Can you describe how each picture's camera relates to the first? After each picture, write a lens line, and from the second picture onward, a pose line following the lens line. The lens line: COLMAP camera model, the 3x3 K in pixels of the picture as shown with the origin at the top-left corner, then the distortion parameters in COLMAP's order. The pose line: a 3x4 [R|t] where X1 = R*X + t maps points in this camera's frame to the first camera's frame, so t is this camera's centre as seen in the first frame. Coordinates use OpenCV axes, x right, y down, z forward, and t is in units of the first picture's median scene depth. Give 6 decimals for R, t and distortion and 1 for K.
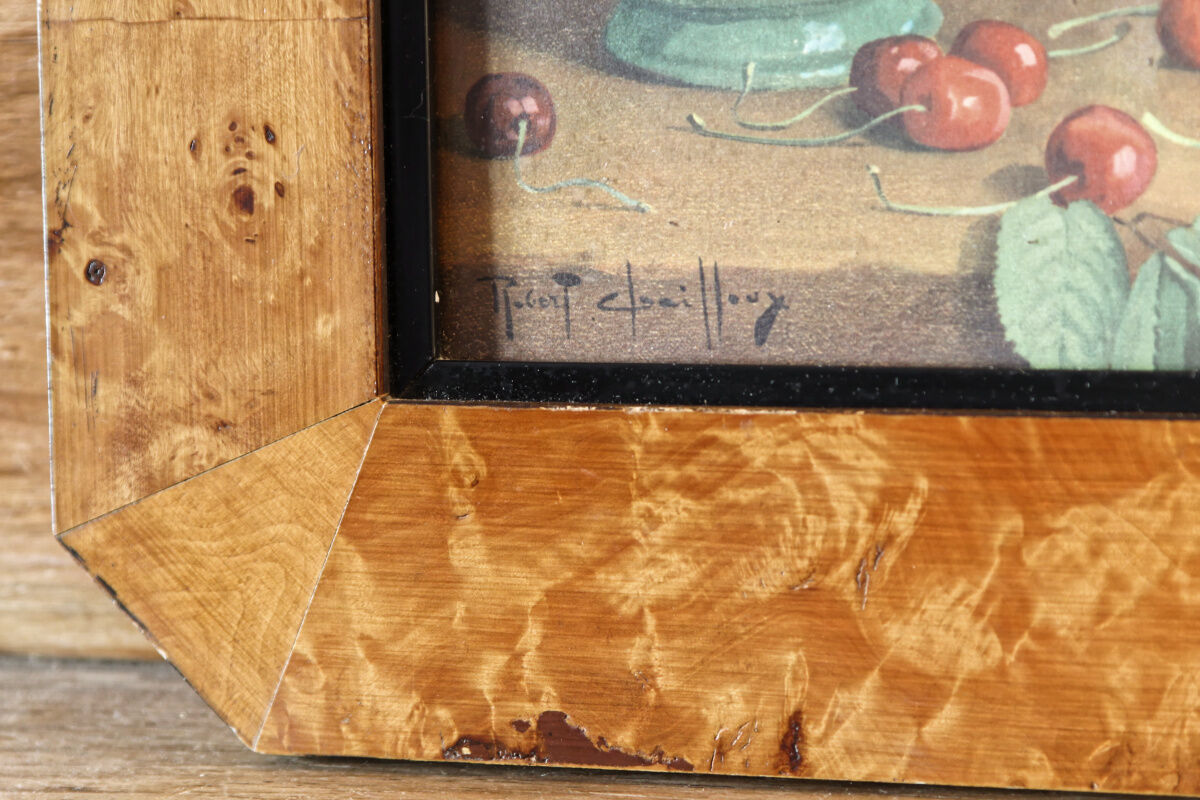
lens RADIAL K [[4537.3, 0, 600.0], [0, 4537.3, 400.0], [0, 0, 1]] dist [0.080215, -0.320529]
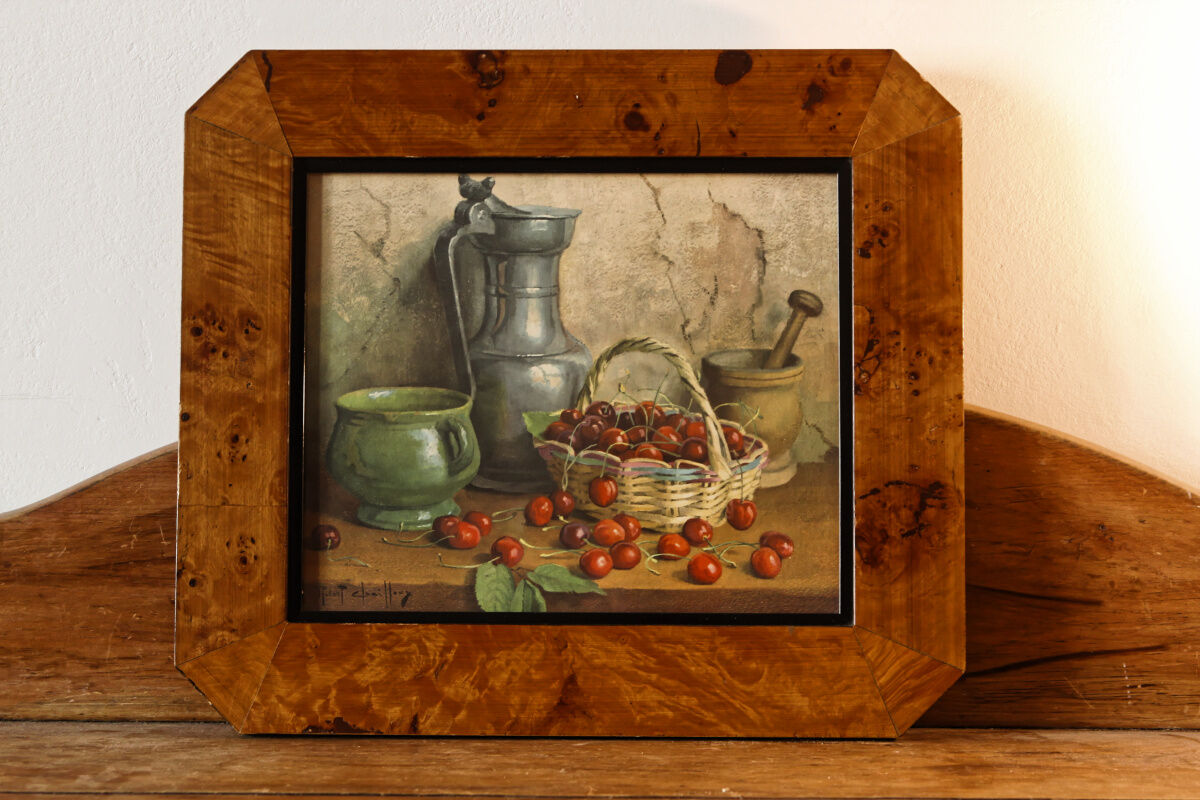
lens RADIAL K [[3075.8, 0, 600.0], [0, 3075.8, 400.0], [0, 0, 1]] dist [0.136423, 0.079239]
pose [[0.954021, 0.053671, 0.294896, -0.506384], [0.008357, 0.978693, -0.205157, 0.307243], [-0.299624, 0.198189, 0.933245, -1.195925]]
